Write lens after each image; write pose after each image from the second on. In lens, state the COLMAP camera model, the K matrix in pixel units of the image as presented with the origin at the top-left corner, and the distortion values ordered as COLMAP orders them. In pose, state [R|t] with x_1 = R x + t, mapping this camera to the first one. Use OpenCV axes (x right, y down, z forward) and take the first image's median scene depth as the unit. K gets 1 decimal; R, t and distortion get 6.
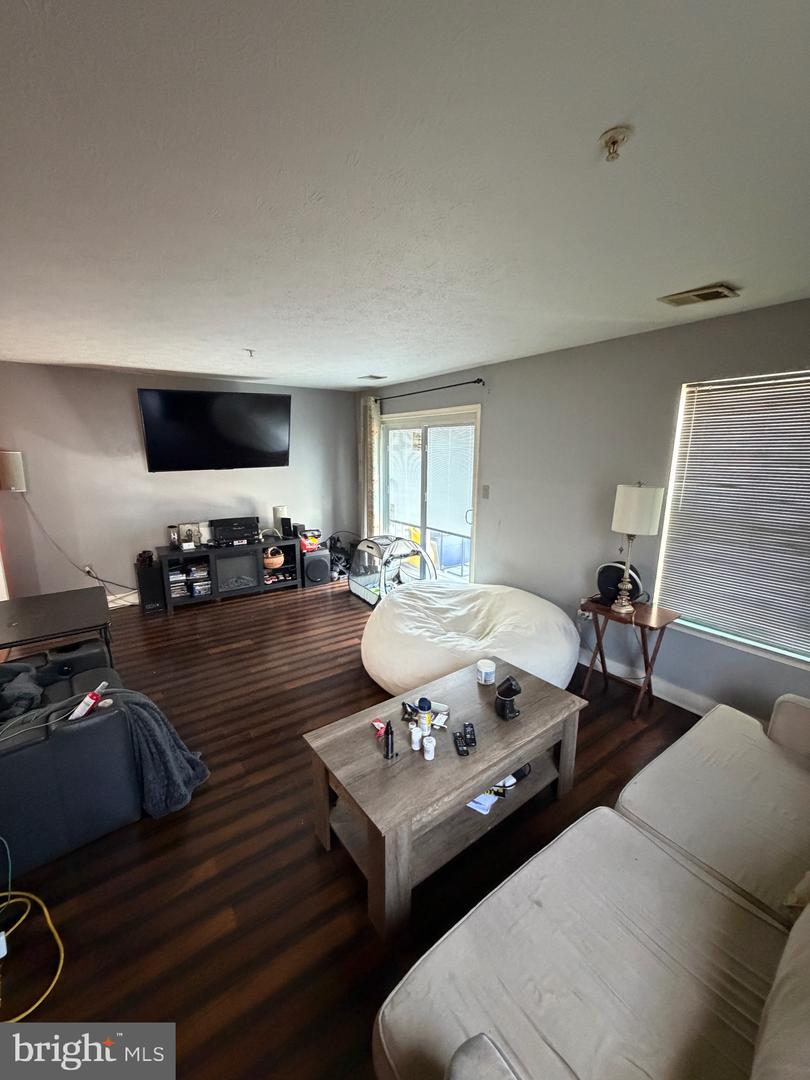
lens RADIAL K [[431.5, 0, 405.3], [0, 431.5, 538.0], [0, 0, 1]] dist [0.000080, 0.000566]
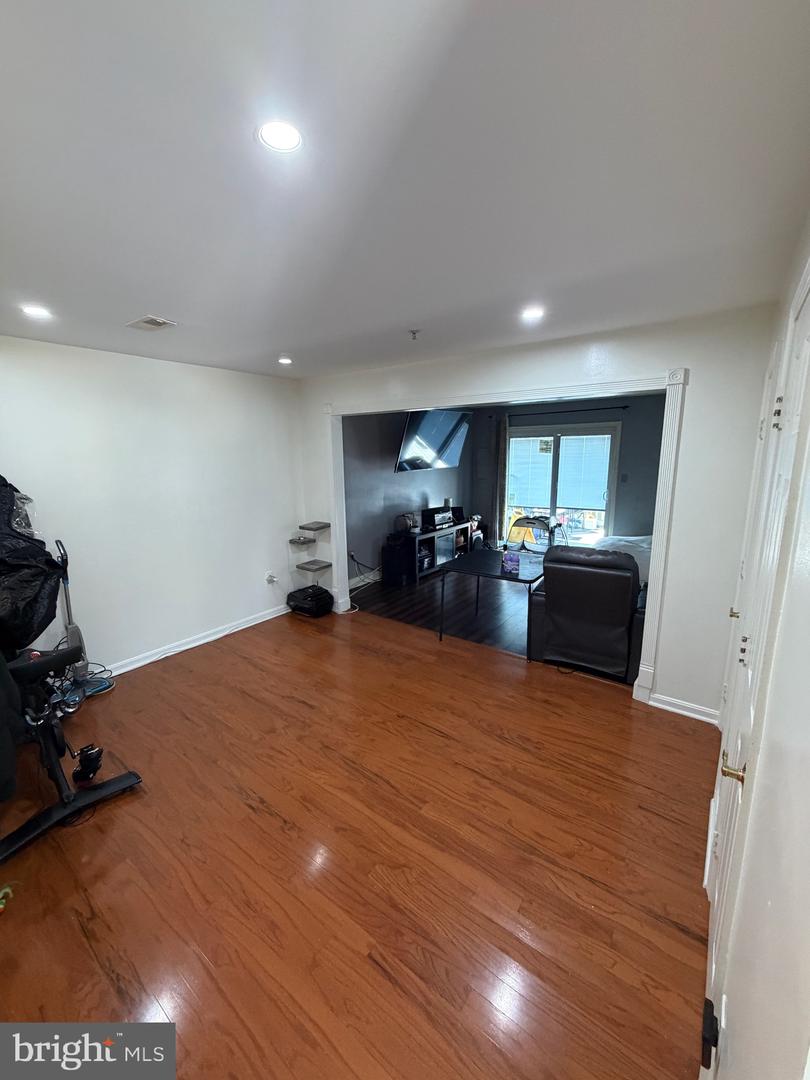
lens RADIAL K [[431.5, 0, 401.3], [0, 431.5, 535.8], [0, 0, 1]] dist [0.000080, 0.000566]
pose [[0.954439, -0.075720, 0.288639, -0.875514], [0.079291, 0.996851, -0.000683, 0.028993], [-0.287678, 0.023538, 0.957438, -0.194693]]
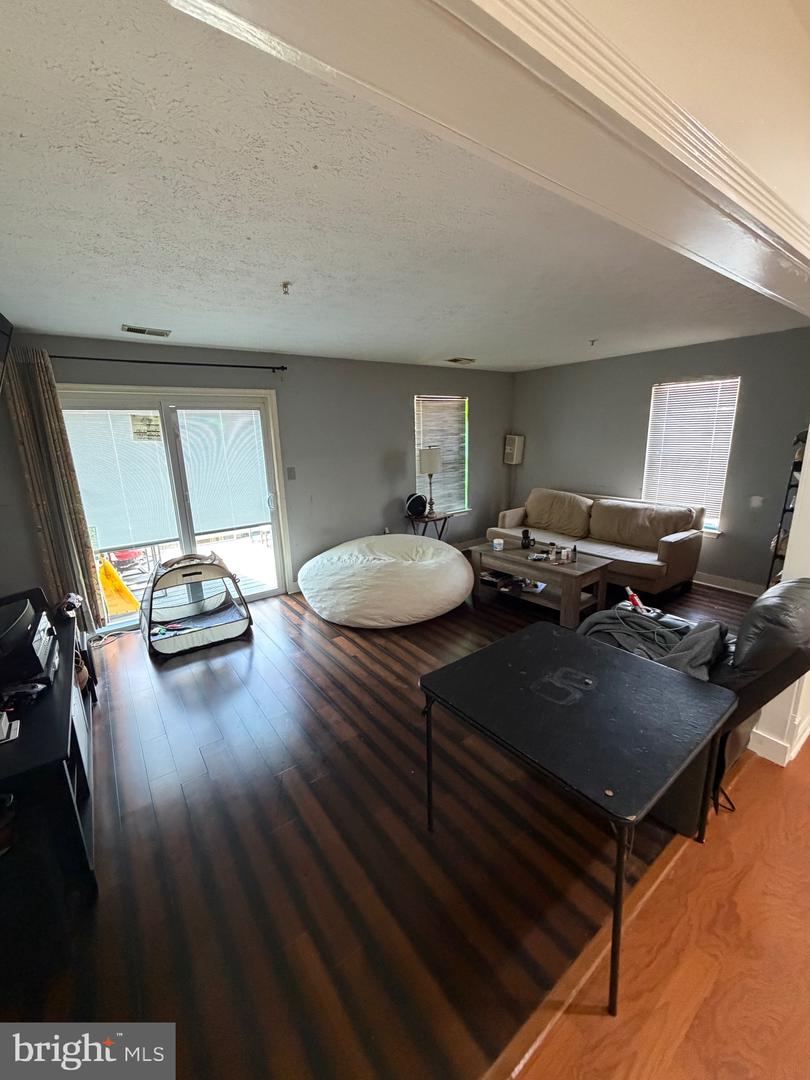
lens RADIAL K [[431.5, 0, 403.2], [0, 431.5, 536.3], [0, 0, 1]] dist [0.000080, 0.000566]
pose [[-0.005967, -0.241202, 0.970457, -0.768332], [0.230150, 0.944089, 0.236064, -0.127127], [-0.973137, 0.224759, 0.049879, 0.607317]]
